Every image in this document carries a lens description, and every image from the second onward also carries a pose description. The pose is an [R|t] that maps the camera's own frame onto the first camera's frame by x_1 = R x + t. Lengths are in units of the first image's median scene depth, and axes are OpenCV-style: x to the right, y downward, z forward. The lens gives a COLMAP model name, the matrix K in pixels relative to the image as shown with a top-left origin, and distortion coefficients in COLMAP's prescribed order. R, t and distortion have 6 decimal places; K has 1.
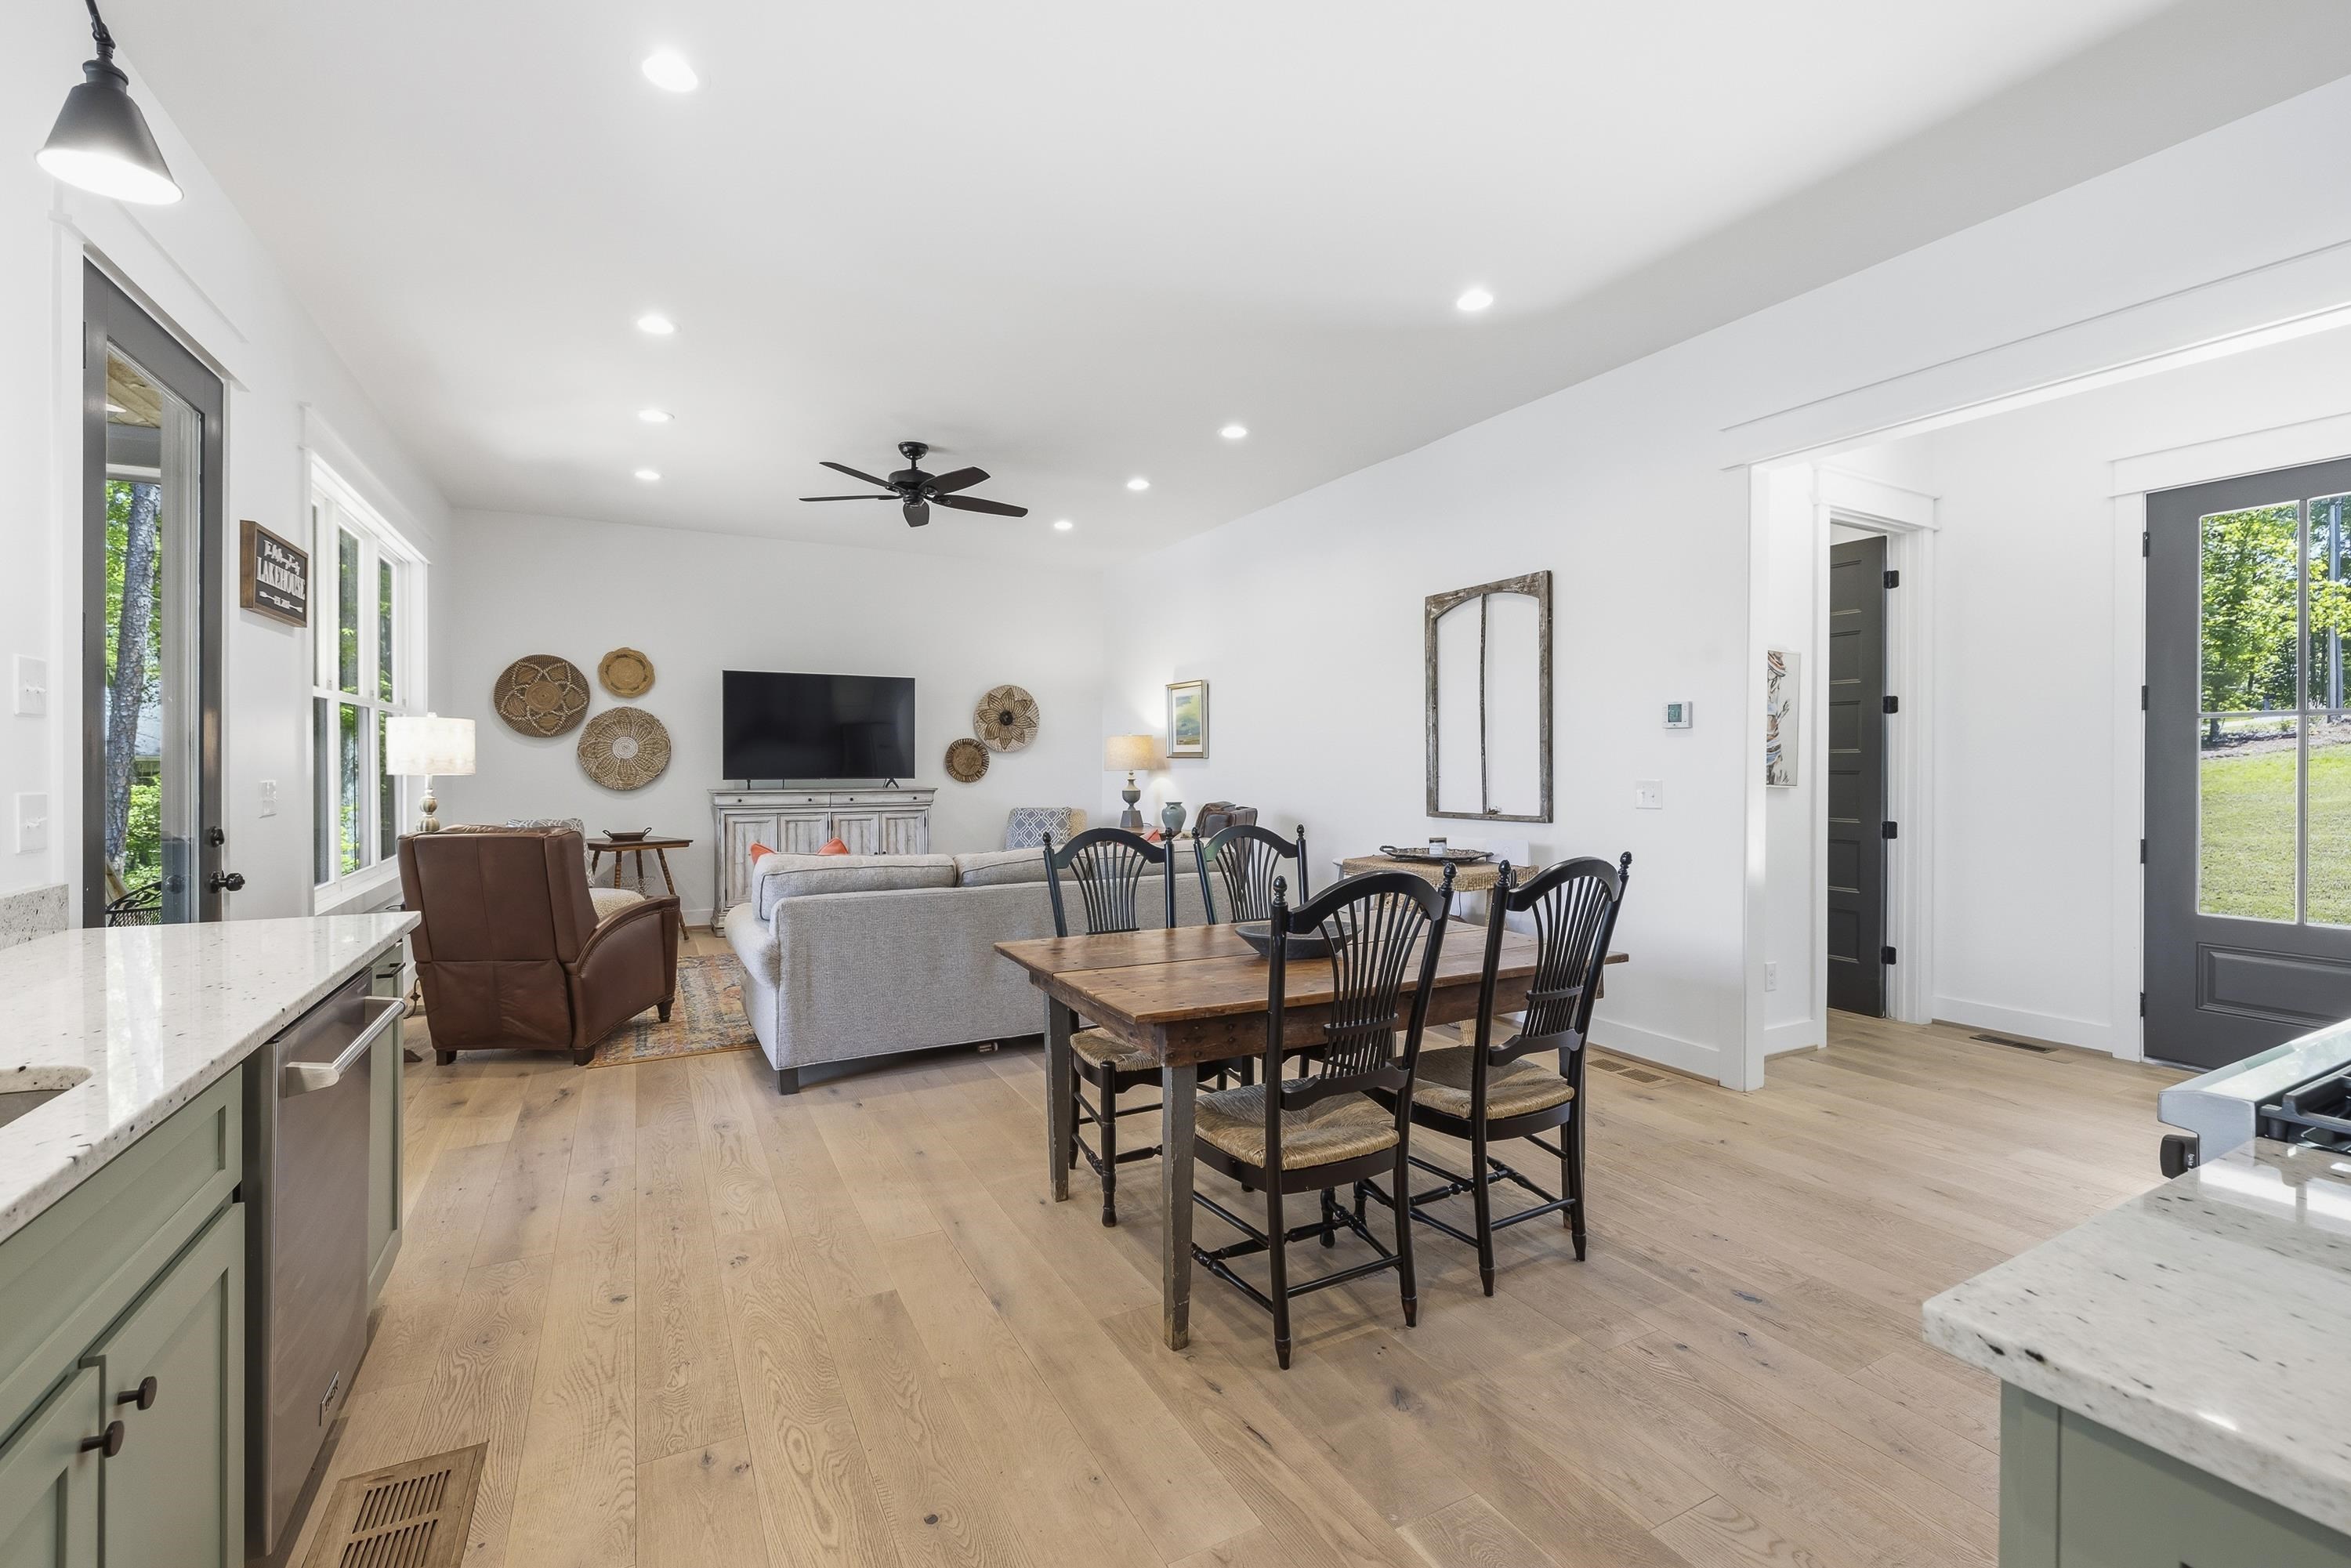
lens RADIAL K [[997.9, 0, 1160.0], [0, 997.9, 768.2], [0, 0, 1]] dist [-0.001148, -0.000308]
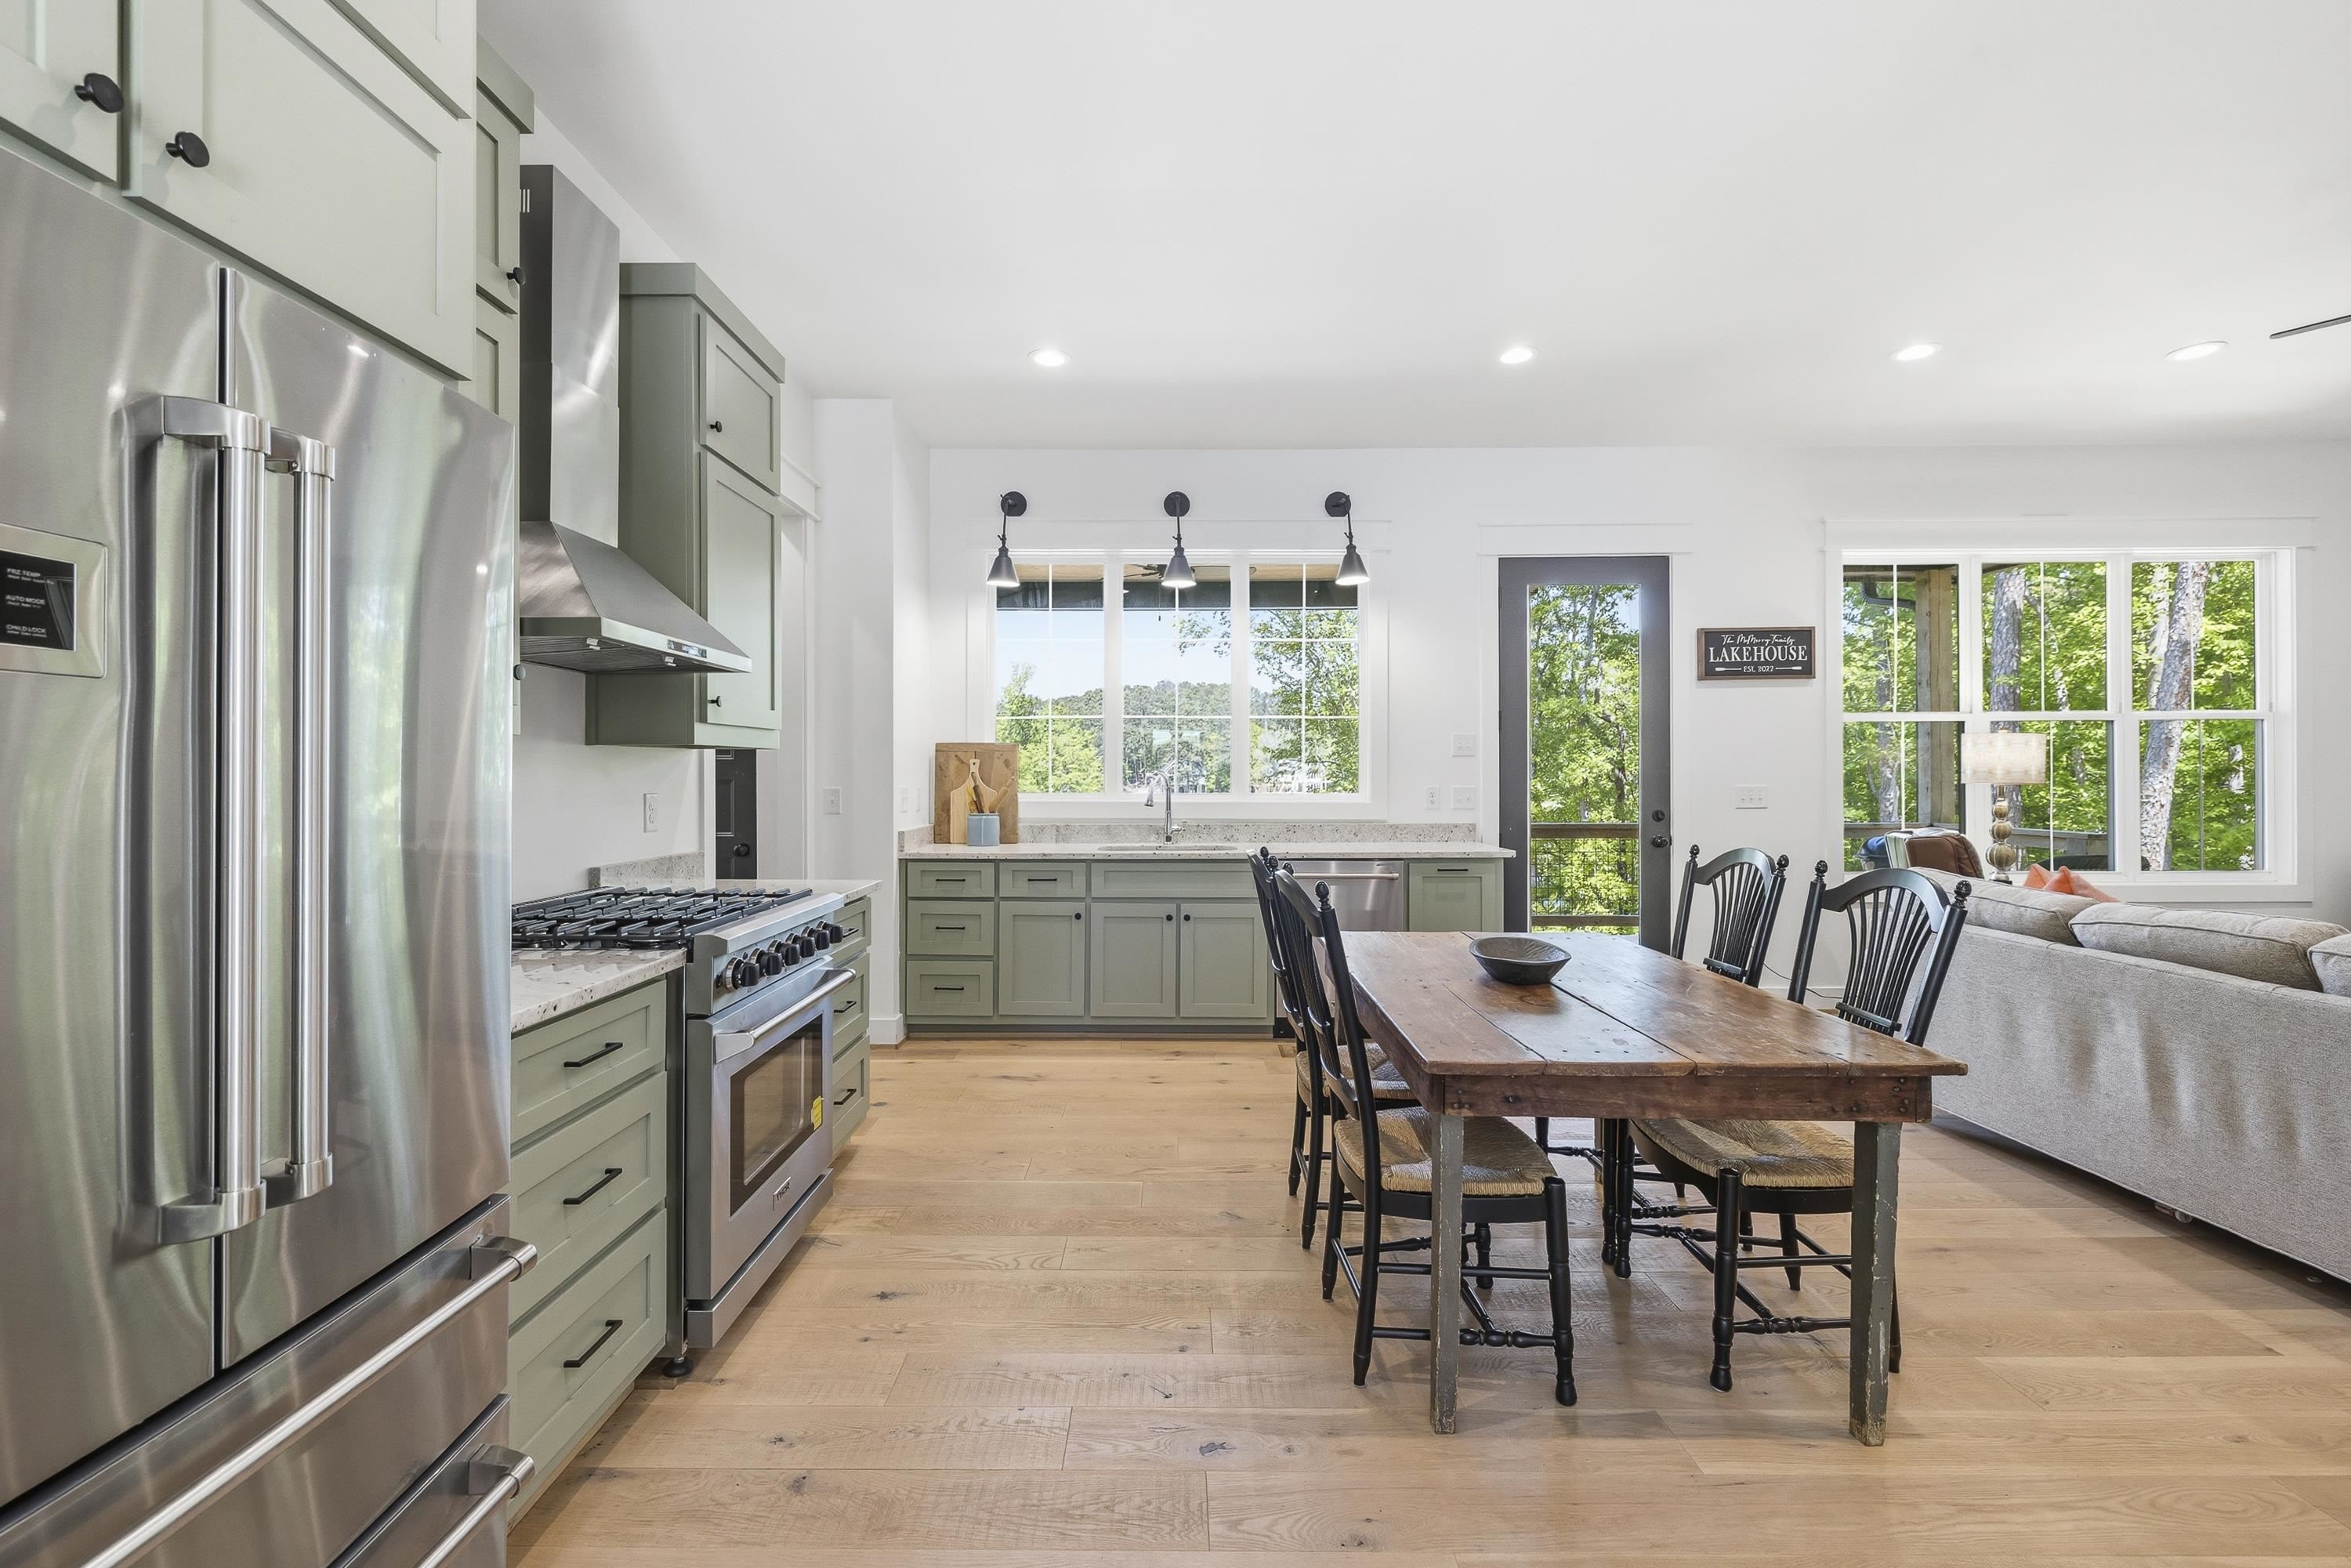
lens RADIAL K [[1003.2, 0, 1160.0], [0, 1003.2, 771.1], [0, 0, 1]] dist [-0.001299, 0.000794]
pose [[-0.475949, -0.004192, -0.879463, 0.426356], [-0.003056, 0.999990, -0.003113, -0.000852], [0.879468, 0.001206, -0.475957, 0.435486]]
